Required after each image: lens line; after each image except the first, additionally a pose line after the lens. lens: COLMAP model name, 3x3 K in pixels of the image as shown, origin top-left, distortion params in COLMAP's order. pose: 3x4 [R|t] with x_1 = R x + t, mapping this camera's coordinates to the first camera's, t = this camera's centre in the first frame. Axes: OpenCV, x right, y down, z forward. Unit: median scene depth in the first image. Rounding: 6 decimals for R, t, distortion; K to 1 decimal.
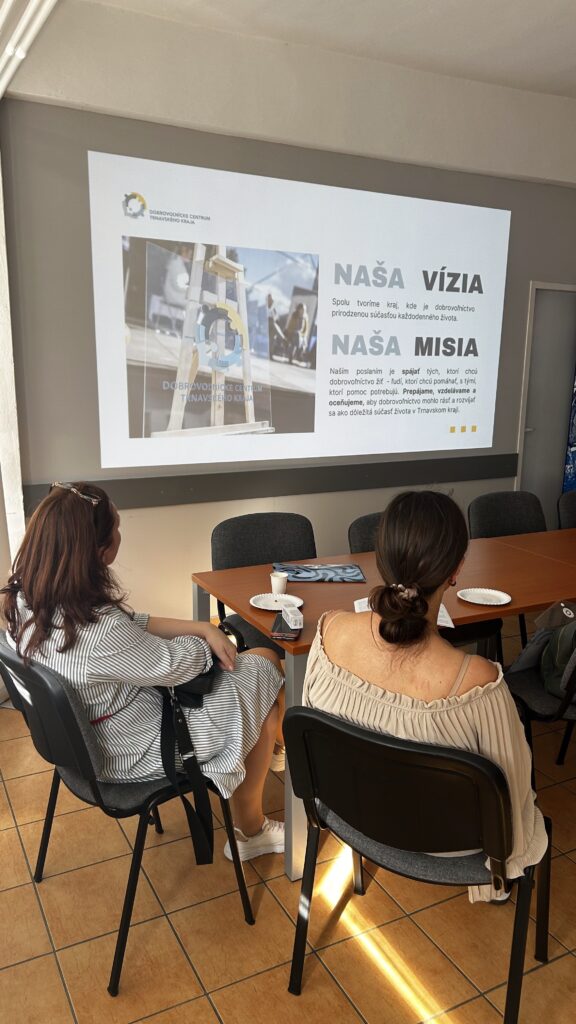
lens RADIAL K [[775.2, 0, 288.0], [0, 775.2, 512.5], [0, 0, 1]] dist [0.001776, 0.001909]
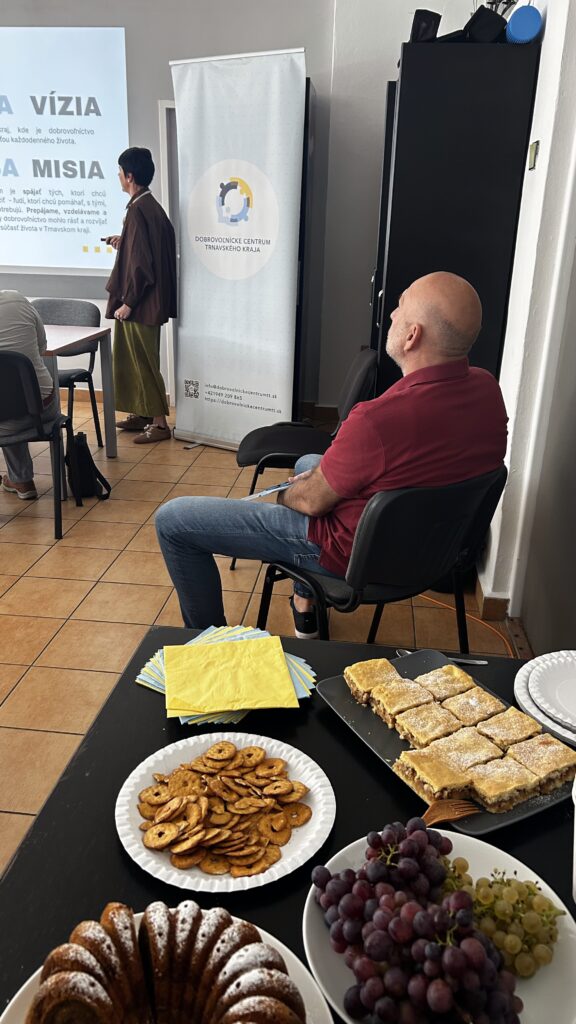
lens RADIAL K [[775.2, 0, 287.6], [0, 775.2, 511.5], [0, 0, 1]] dist [0.001776, 0.001909]
pose [[0.820462, 0.218305, -0.528379, 1.164092], [-0.131660, 0.971532, 0.196958, 0.001047], [0.556334, -0.092030, 0.825847, 0.219499]]
